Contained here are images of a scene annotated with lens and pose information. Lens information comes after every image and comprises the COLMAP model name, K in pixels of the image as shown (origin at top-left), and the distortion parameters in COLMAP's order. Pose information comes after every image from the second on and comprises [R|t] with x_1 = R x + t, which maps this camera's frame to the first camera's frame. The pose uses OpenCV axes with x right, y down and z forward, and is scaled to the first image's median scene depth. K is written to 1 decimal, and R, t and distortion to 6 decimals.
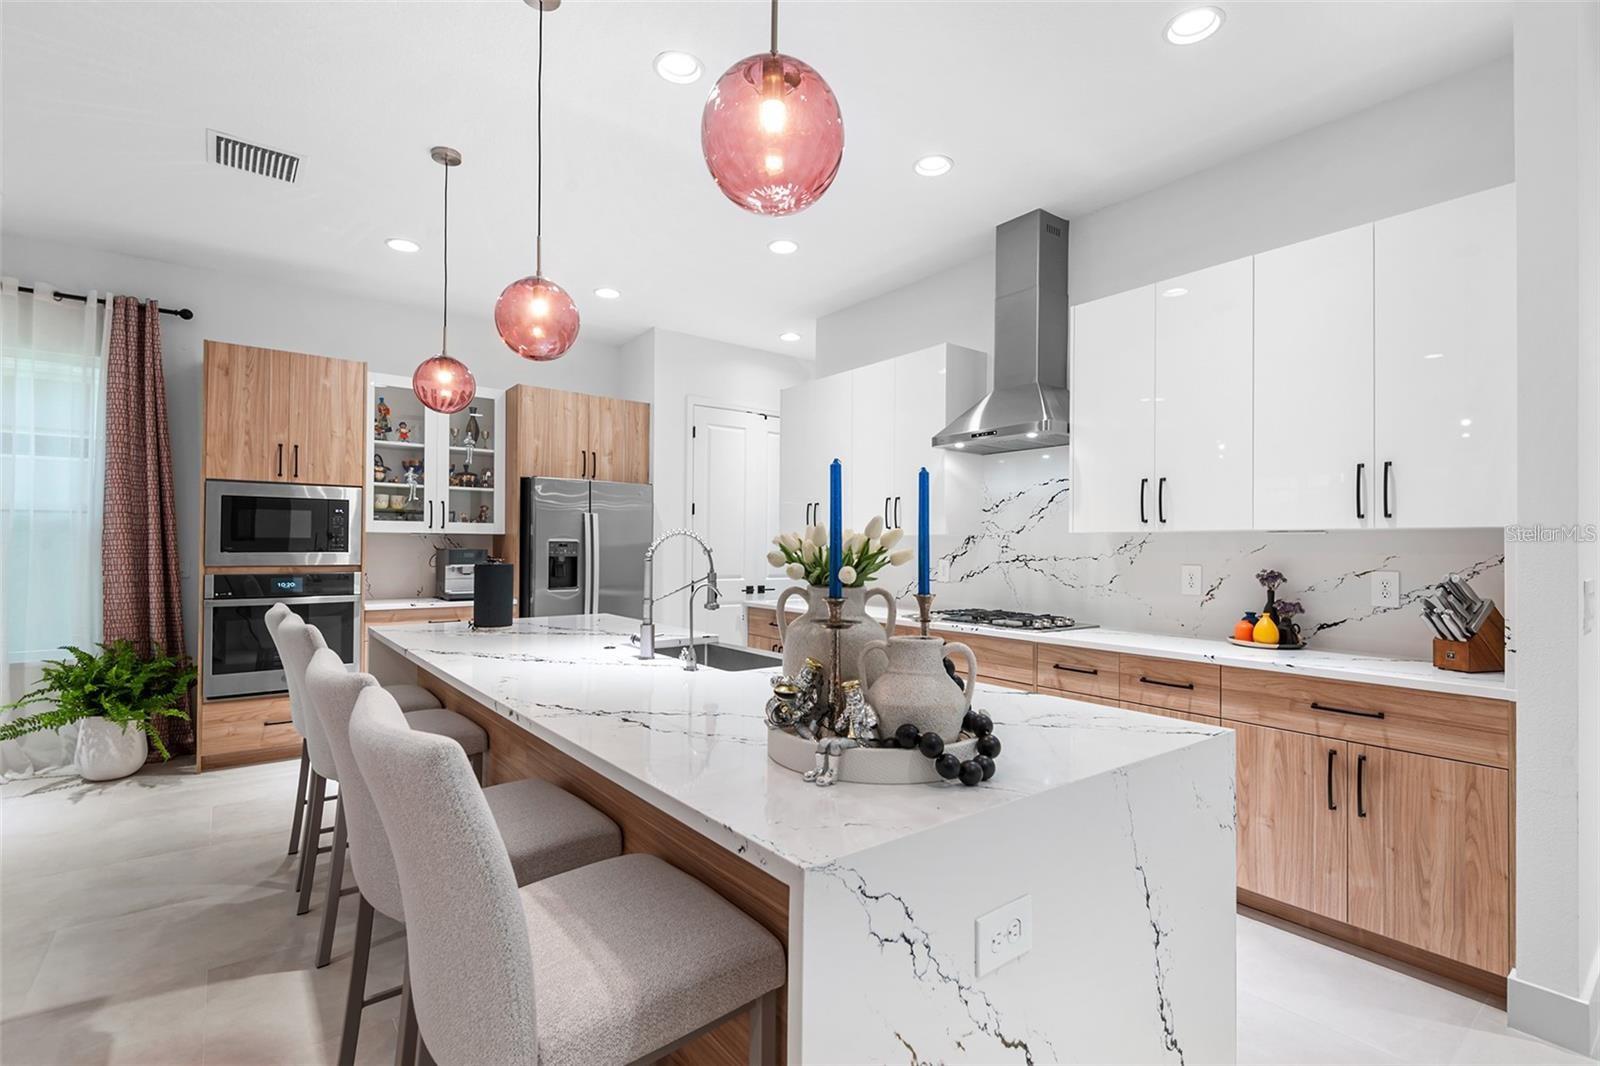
lens RADIAL K [[725.8, 0, 800.0], [0, 725.8, 533.0], [0, 0, 1]] dist [-0.002148, -0.000084]
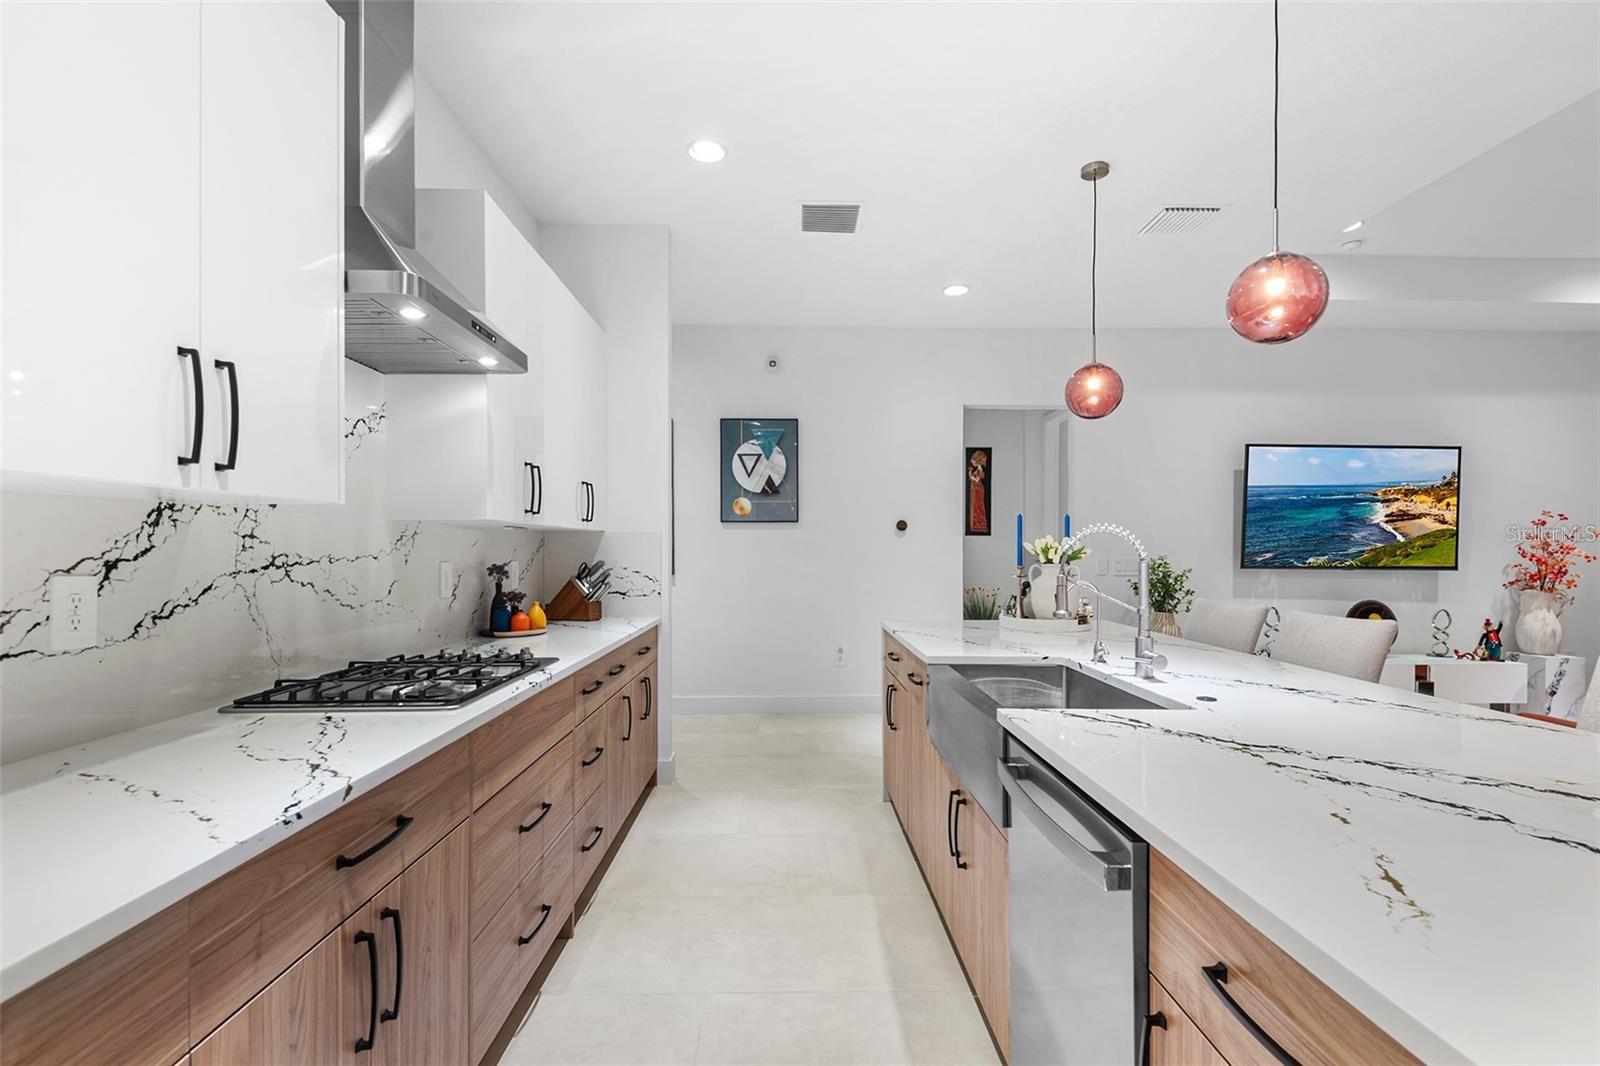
lens RADIAL K [[738.2, 0, 798.4], [0, 738.2, 544.9], [0, 0, 1]] dist [0.029745, -0.018571]
pose [[-0.801603, -0.007574, 0.597809, -0.300686], [-0.022645, 0.999587, -0.017701, 0.030731], [-0.597427, -0.027727, -0.801443, 1.440616]]
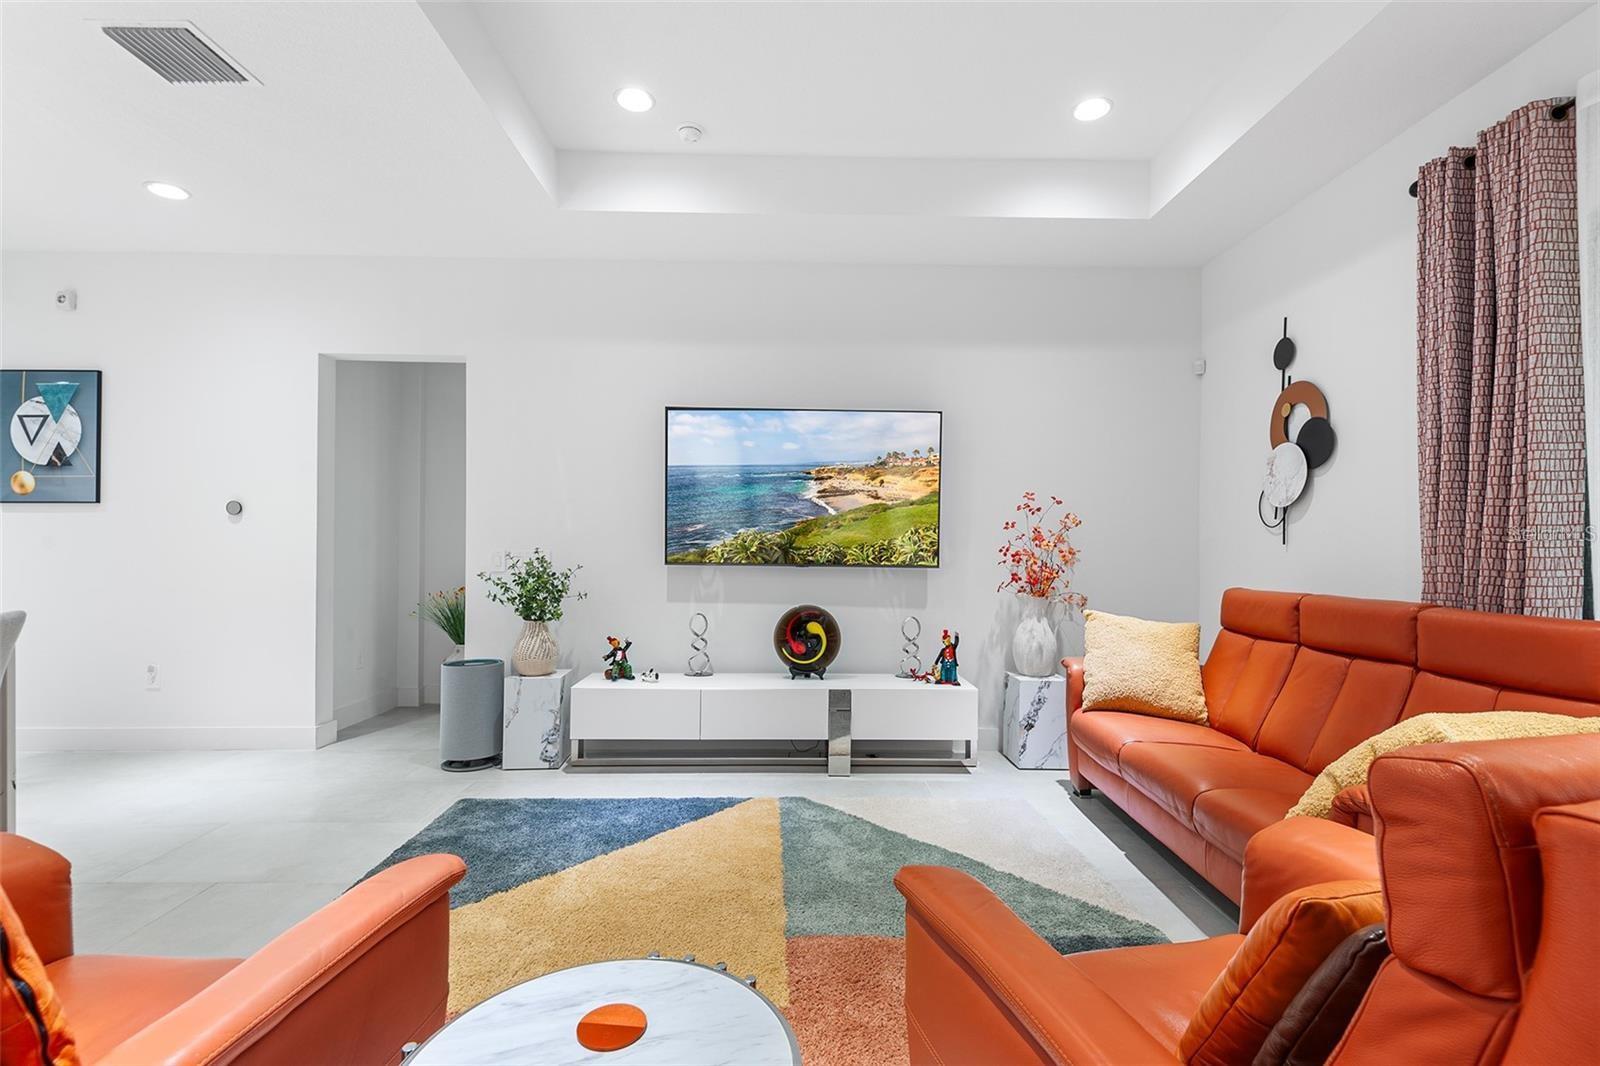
lens RADIAL K [[738.2, 0, 798.4], [0, 738.2, 544.9], [0, 0, 1]] dist [0.029745, -0.018571]
pose [[-0.799931, -0.012015, 0.599972, -1.090597], [-0.026456, 0.999534, -0.015257, 0.009927], [-0.599509, -0.028077, -0.799876, 0.387578]]
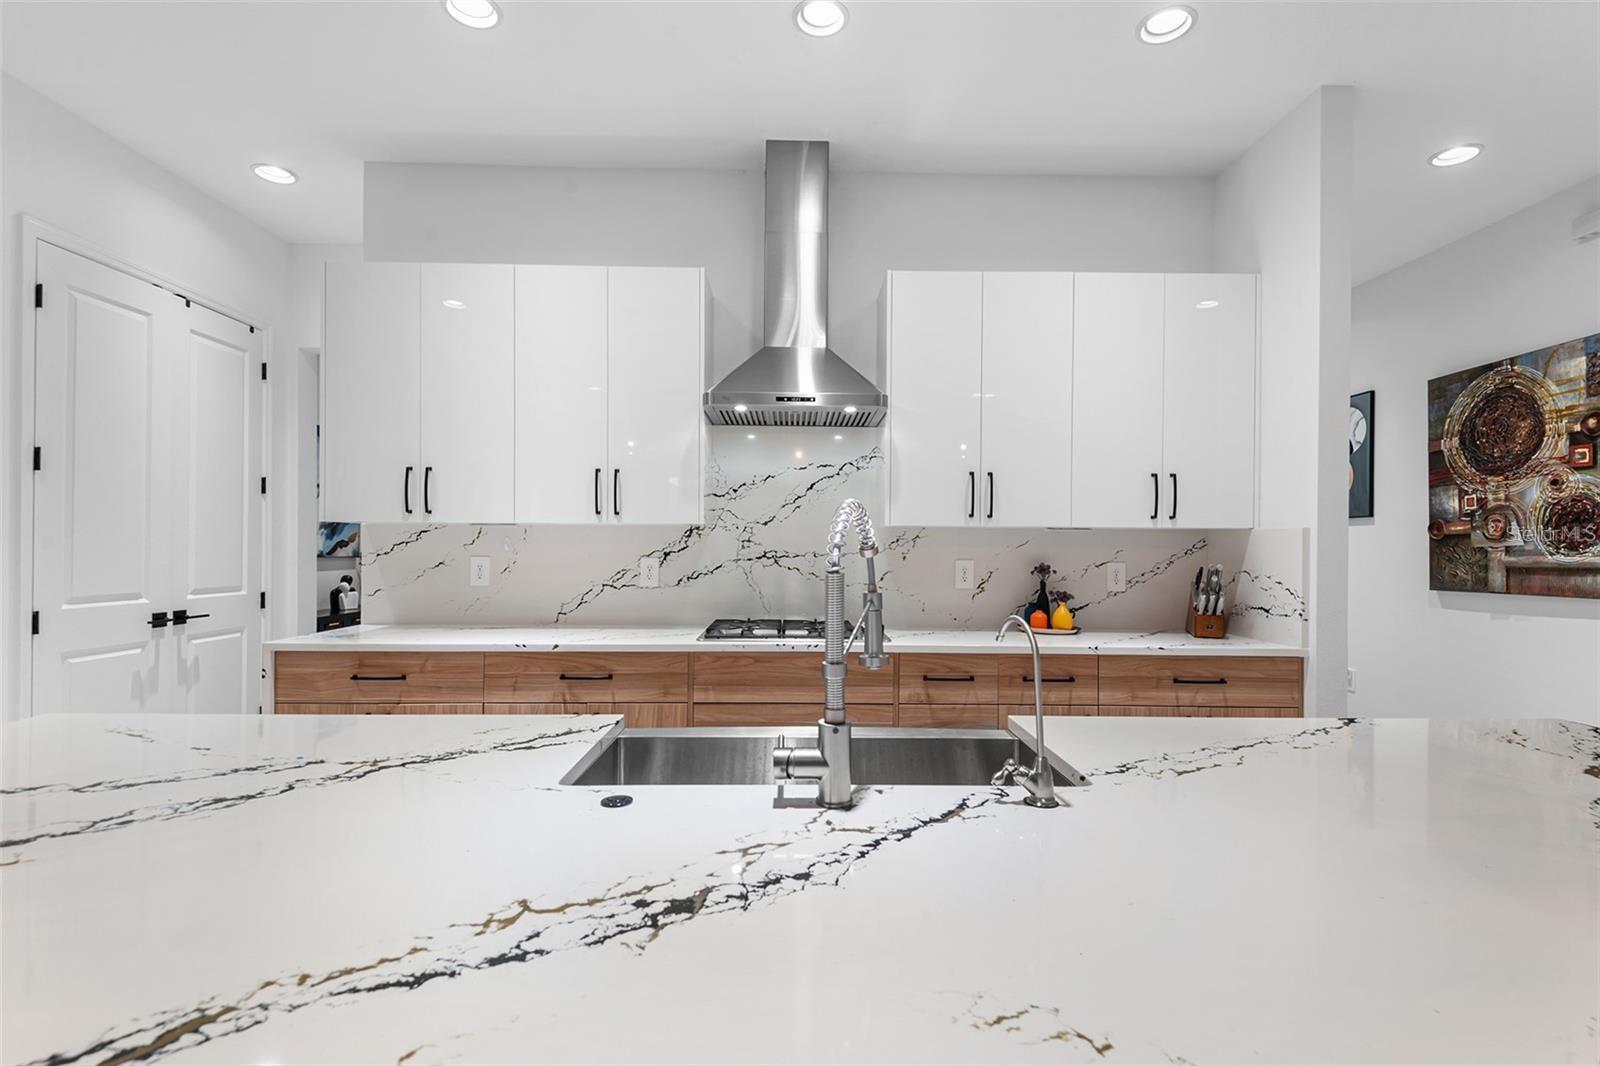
lens RADIAL K [[732.8, 0, 806.7], [0, 732.8, 537.6], [0, 0, 1]] dist [0.033740, -0.018114]
pose [[0.599725, 0.003996, 0.800196, -0.422868], [-0.018780, 0.999782, 0.009082, 0.007964], [-0.799986, -0.020474, 0.599670, 0.556959]]
